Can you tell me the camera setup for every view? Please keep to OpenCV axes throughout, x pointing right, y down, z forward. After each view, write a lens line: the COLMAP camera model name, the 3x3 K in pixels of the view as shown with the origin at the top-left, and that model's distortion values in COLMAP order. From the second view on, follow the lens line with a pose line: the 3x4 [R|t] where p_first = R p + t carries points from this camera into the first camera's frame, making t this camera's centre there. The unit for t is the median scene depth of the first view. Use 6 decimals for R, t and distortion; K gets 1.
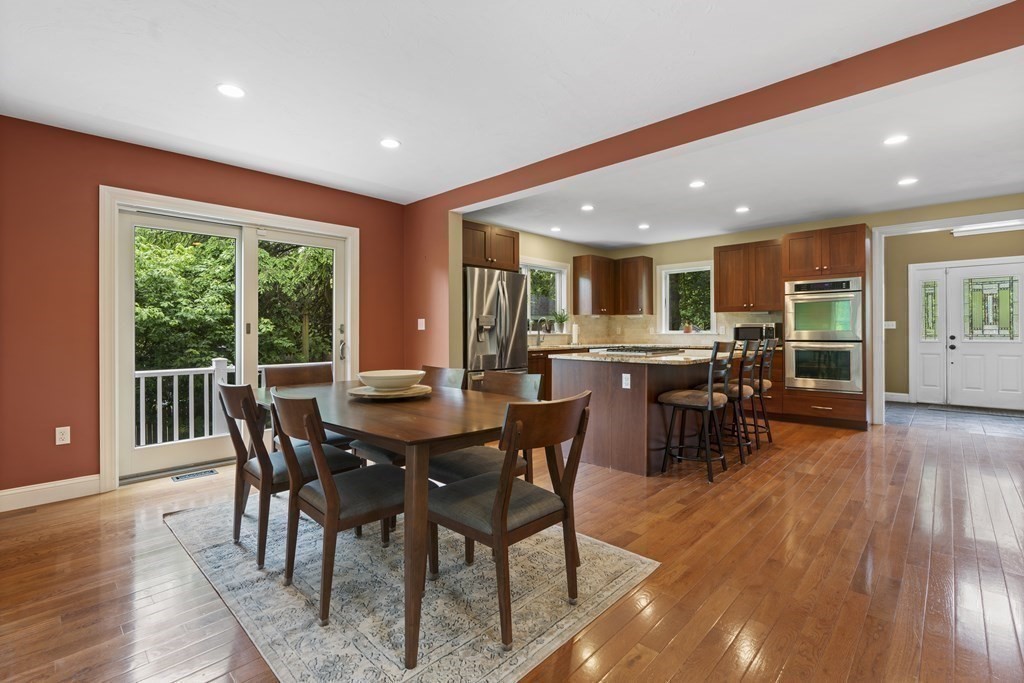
lens RADIAL K [[460.1, 0, 507.3], [0, 460.1, 331.8], [0, 0, 1]] dist [-0.011583, 0.005492]
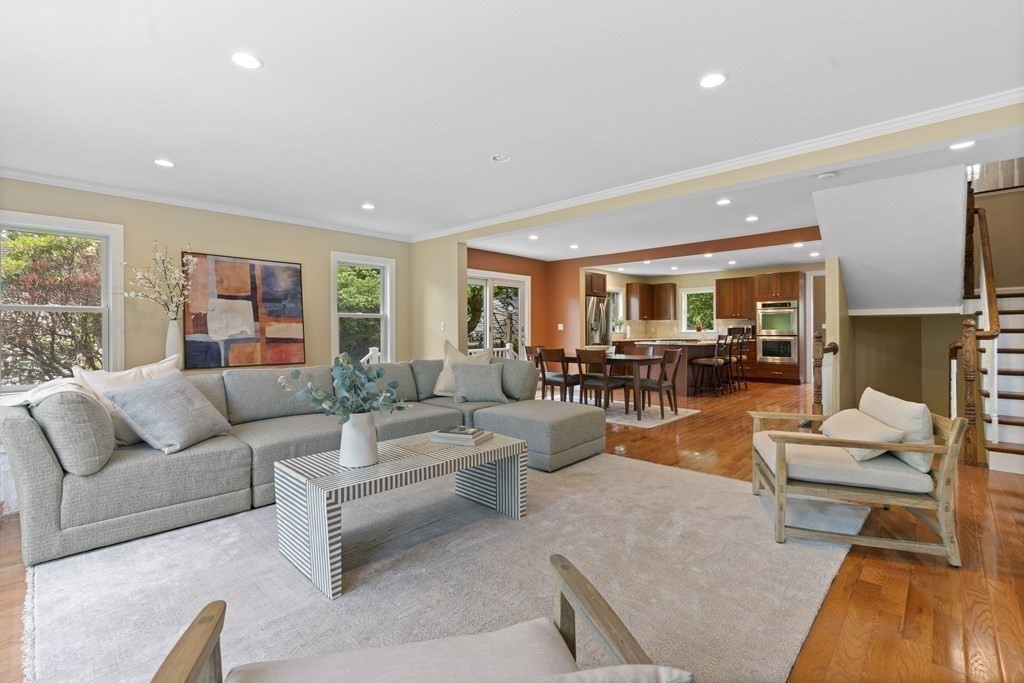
lens RADIAL K [[460.1, 0, 506.1], [0, 460.1, 332.6], [0, 0, 1]] dist [-0.011583, 0.005492]
pose [[0.999984, -0.001824, 0.005285, -0.368972], [0.001804, 0.999992, 0.003657, -0.000409], [-0.005292, -0.003648, 0.999979, -0.764772]]
